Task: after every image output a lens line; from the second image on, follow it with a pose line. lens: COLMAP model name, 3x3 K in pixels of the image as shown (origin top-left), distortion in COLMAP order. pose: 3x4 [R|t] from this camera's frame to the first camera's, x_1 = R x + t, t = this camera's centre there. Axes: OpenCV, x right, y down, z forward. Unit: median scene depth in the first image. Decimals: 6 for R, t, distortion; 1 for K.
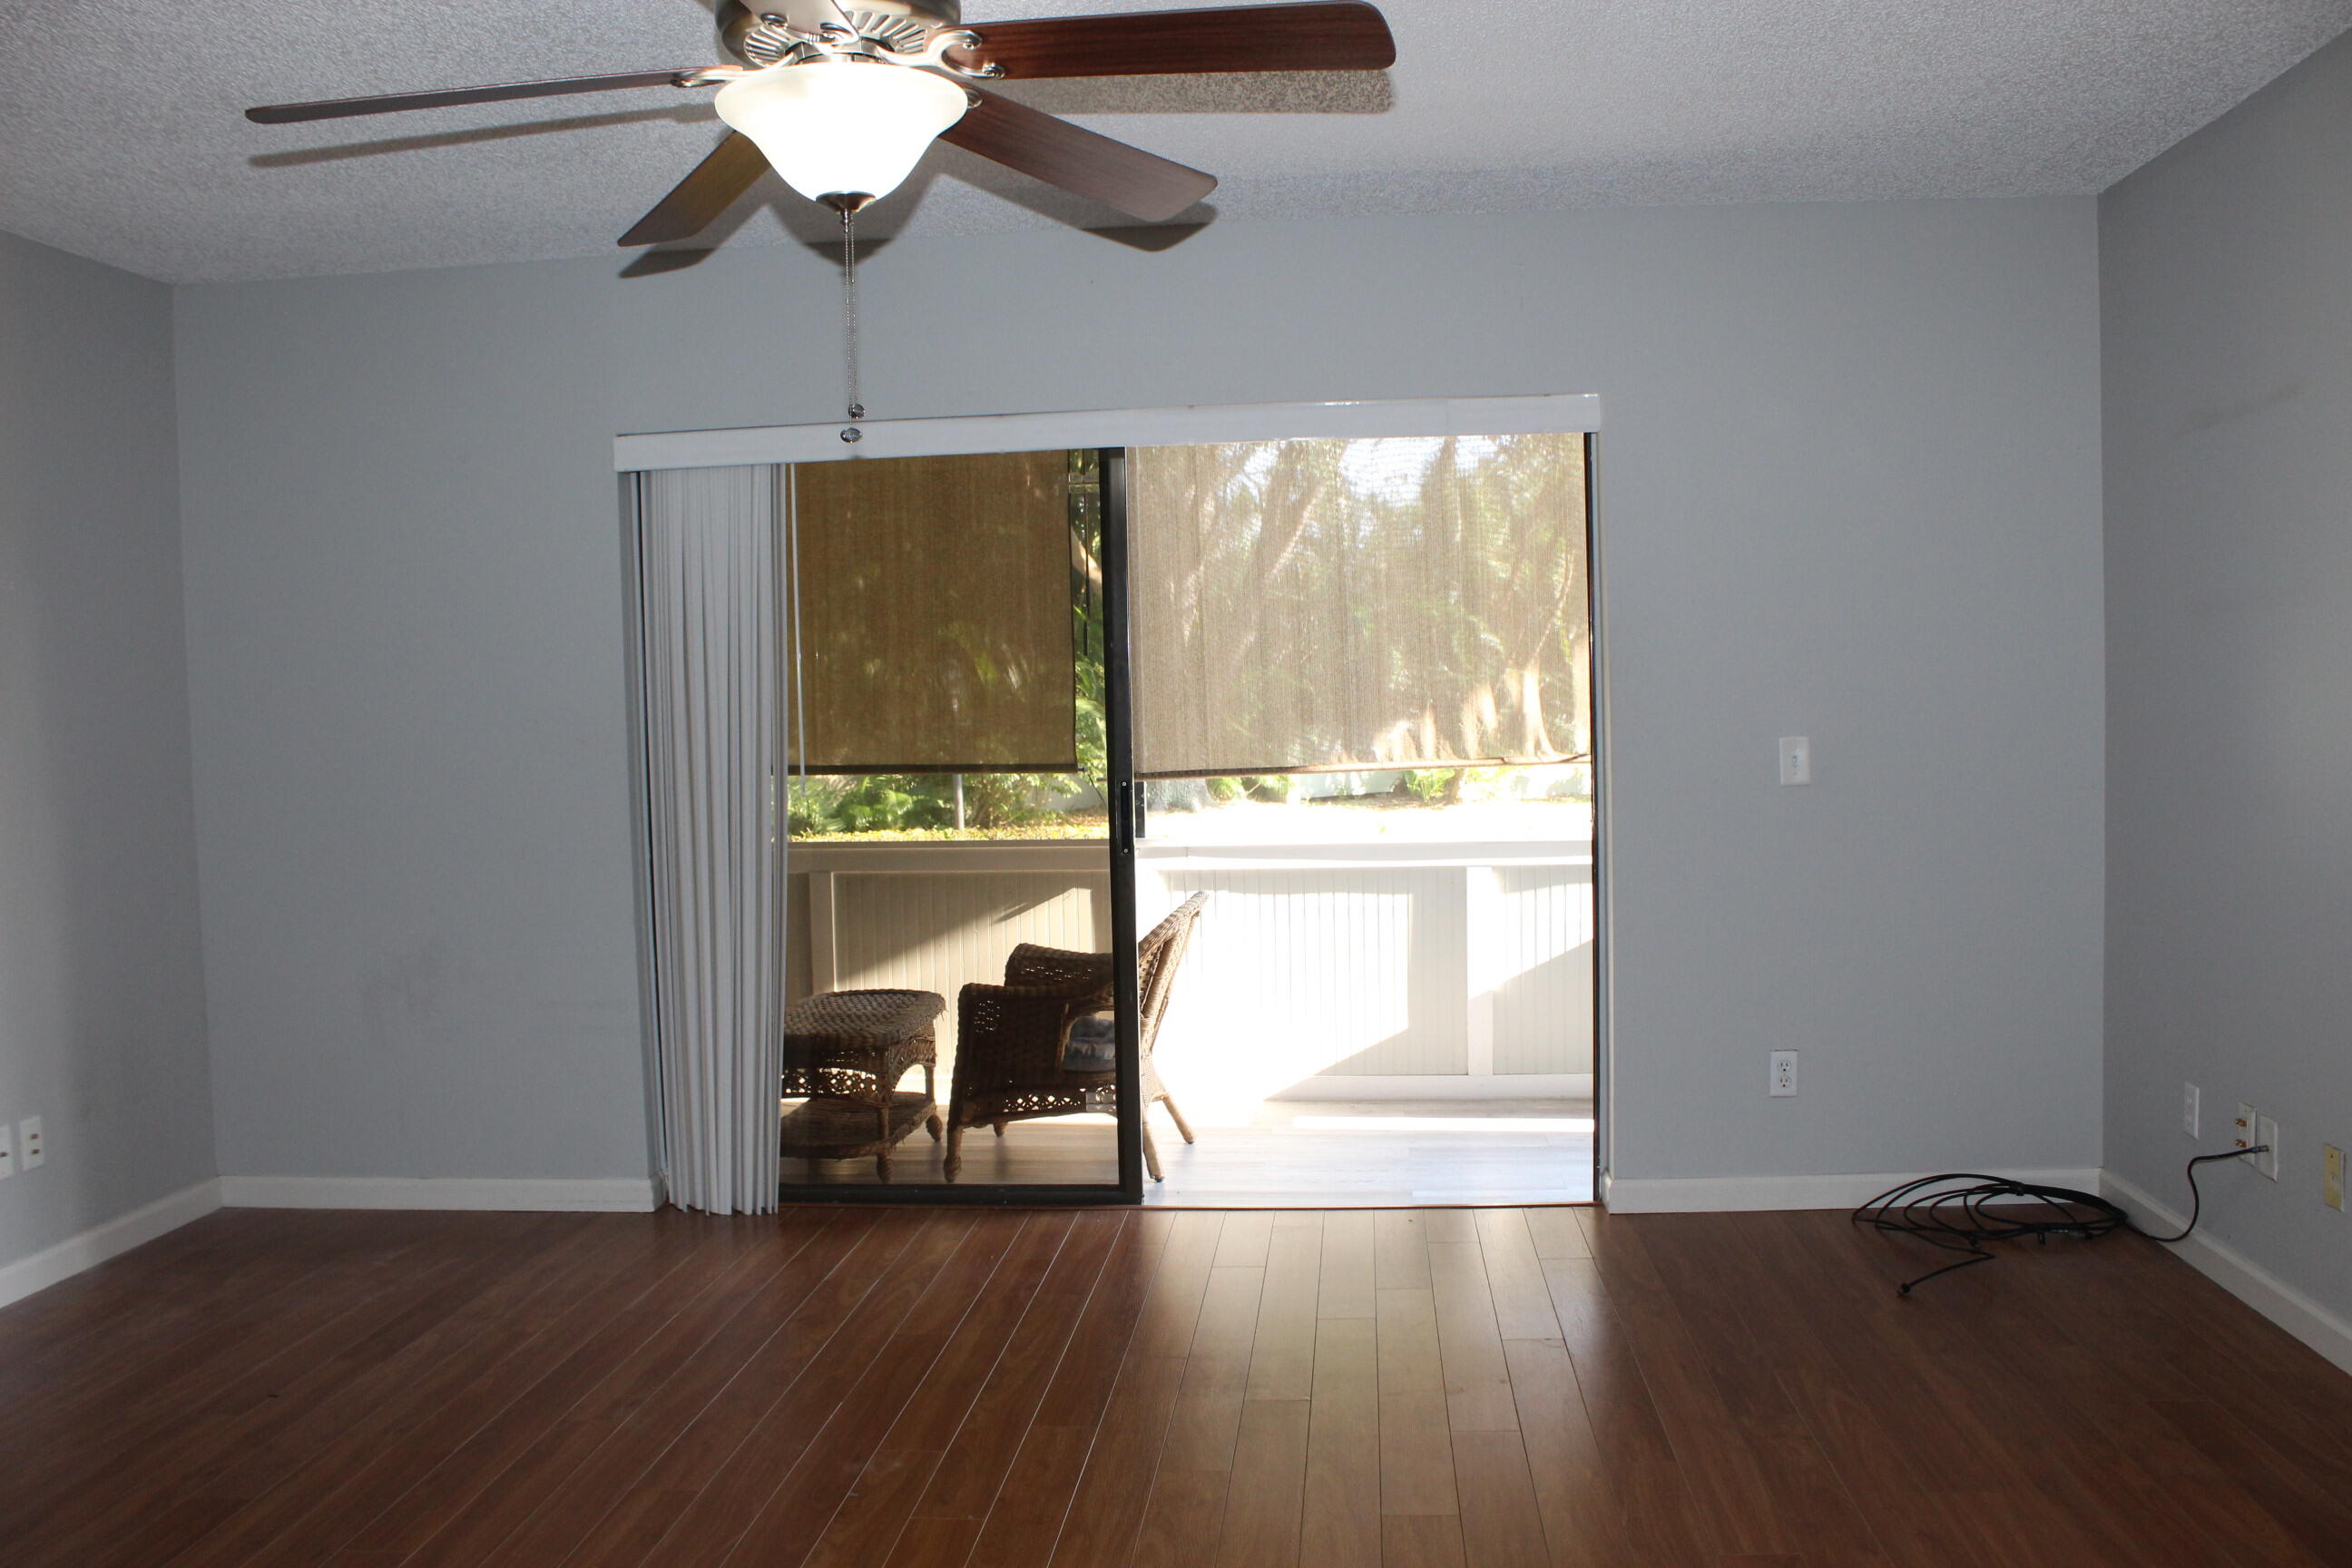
lens RADIAL K [[1964.4, 0, 1186.8], [0, 1964.4, 780.6], [0, 0, 1]] dist [-0.169066, 0.160060]
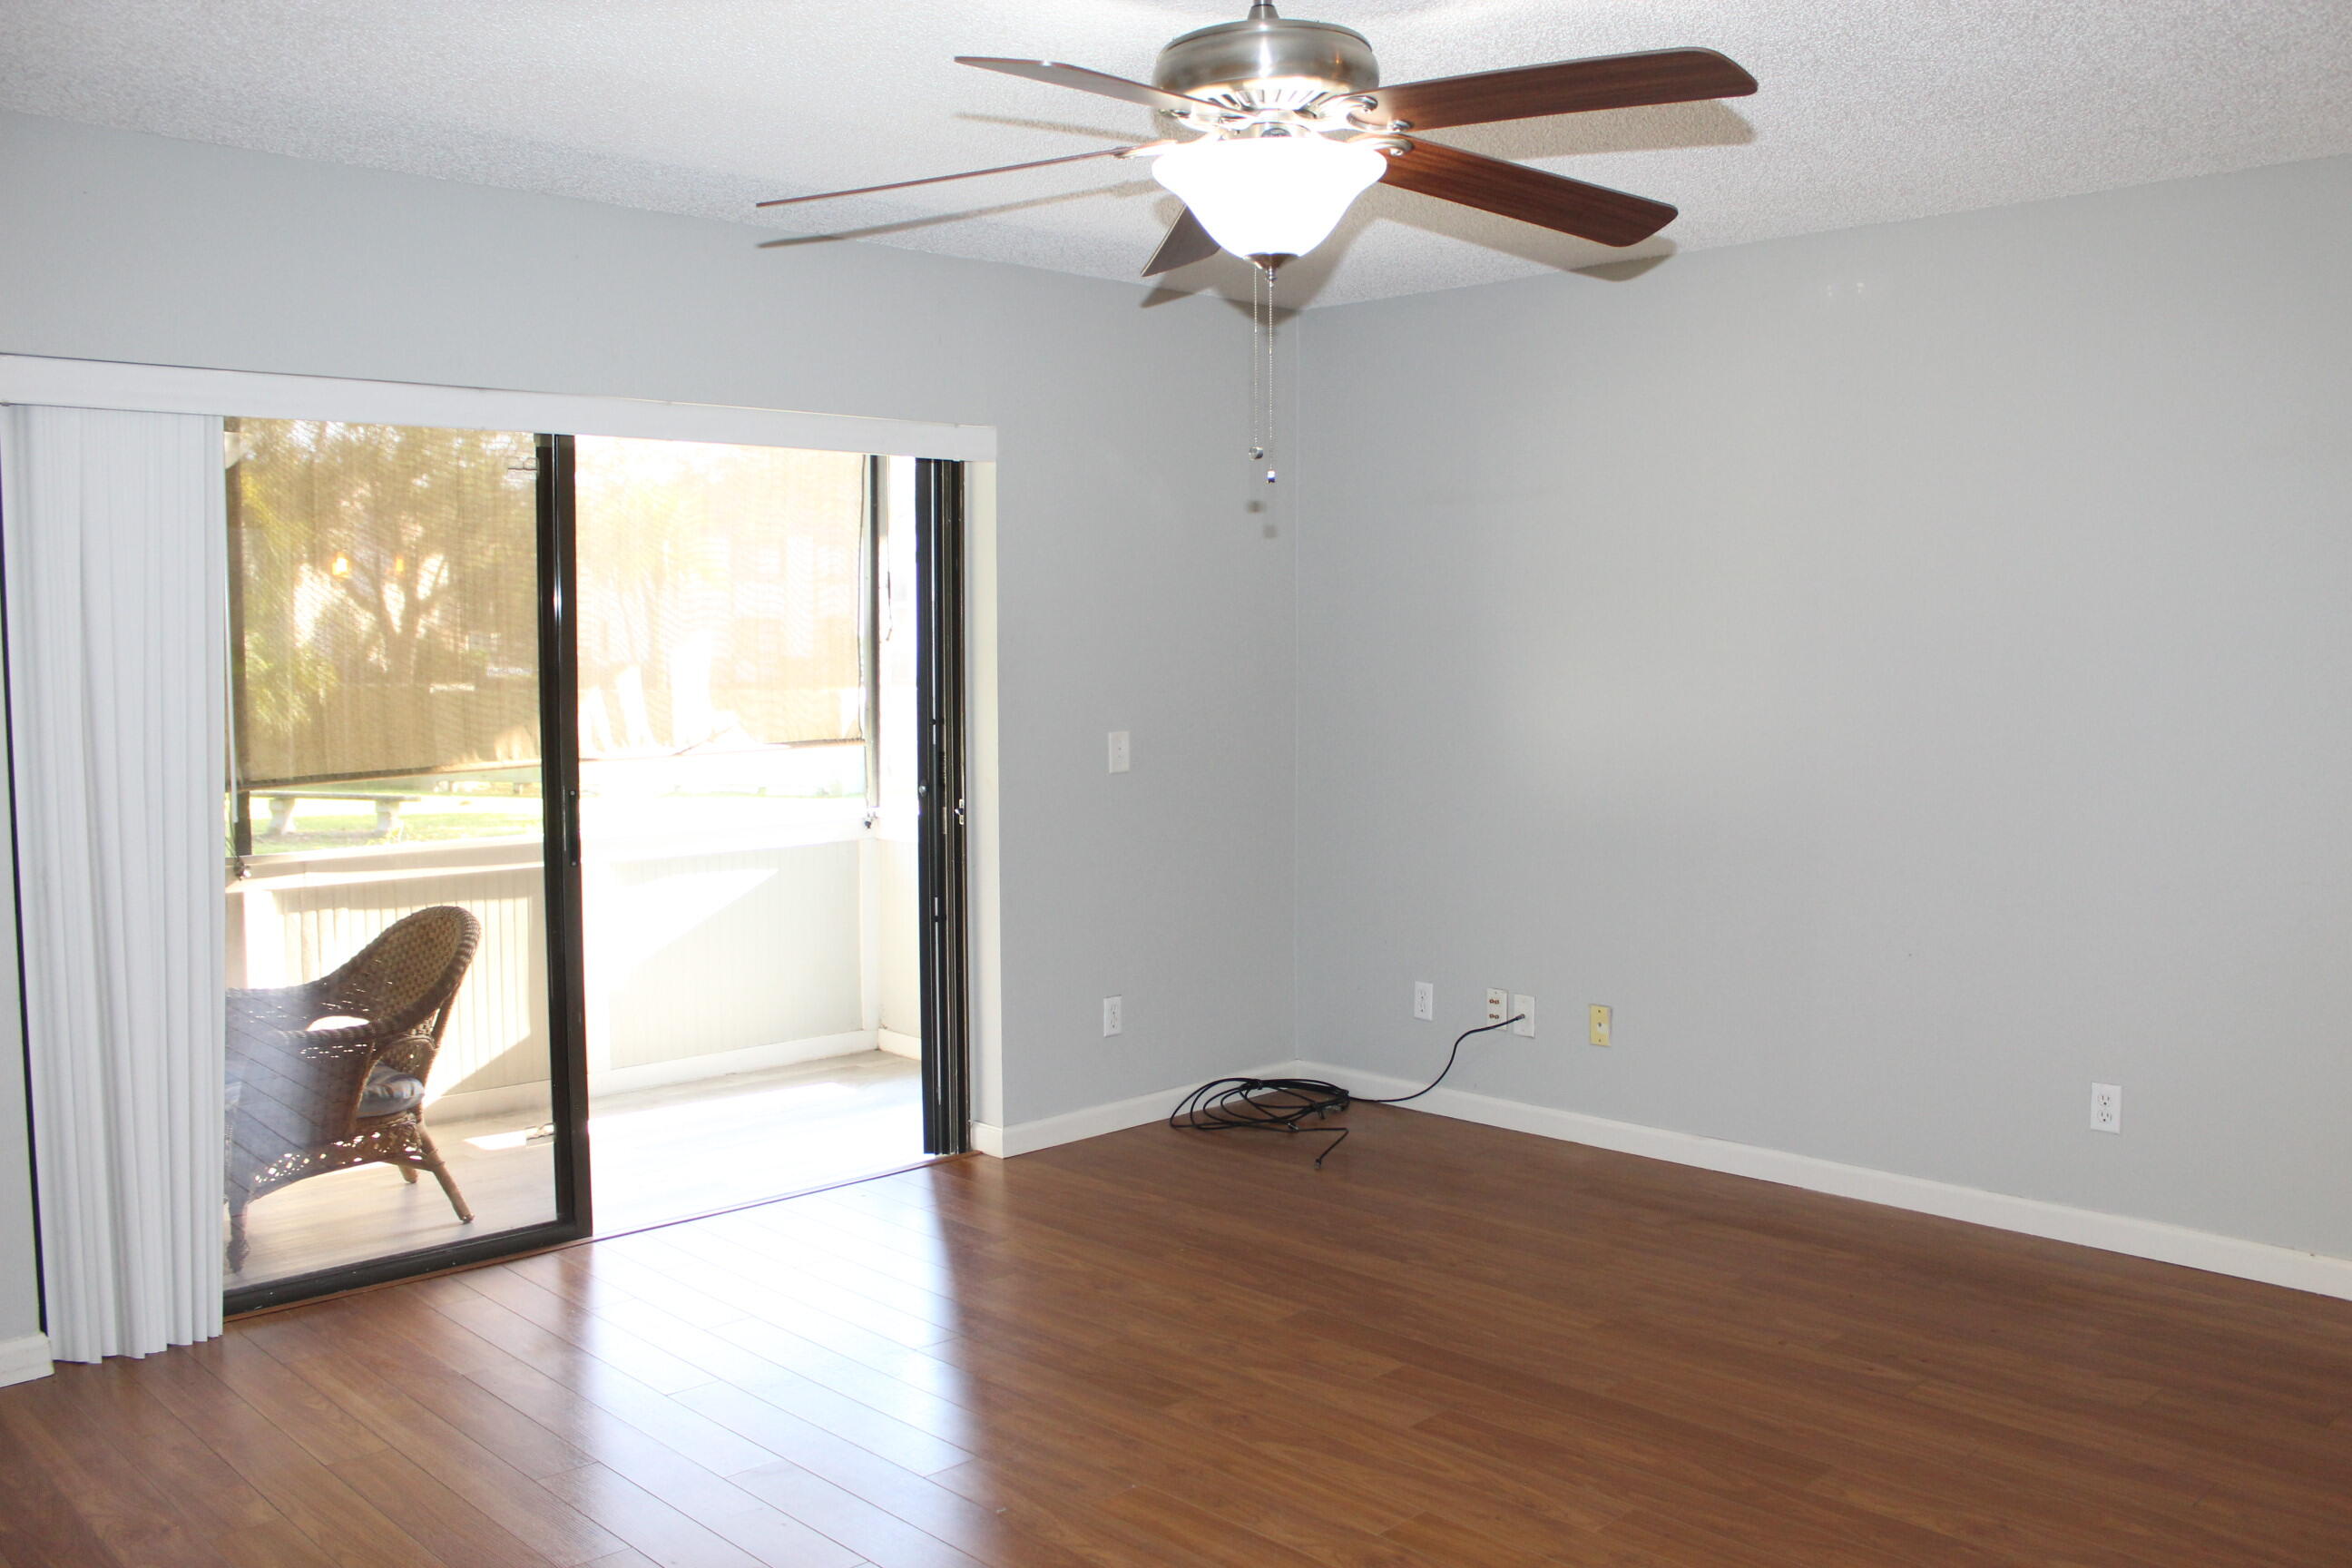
lens RADIAL K [[1964.4, 0, 1186.8], [0, 1964.4, 780.6], [0, 0, 1]] dist [-0.169066, 0.160060]
pose [[0.652875, -0.035419, 0.756637, -0.573768], [0.024499, 0.999371, 0.025643, -0.022770], [-0.757070, 0.001795, 0.653332, 0.181384]]
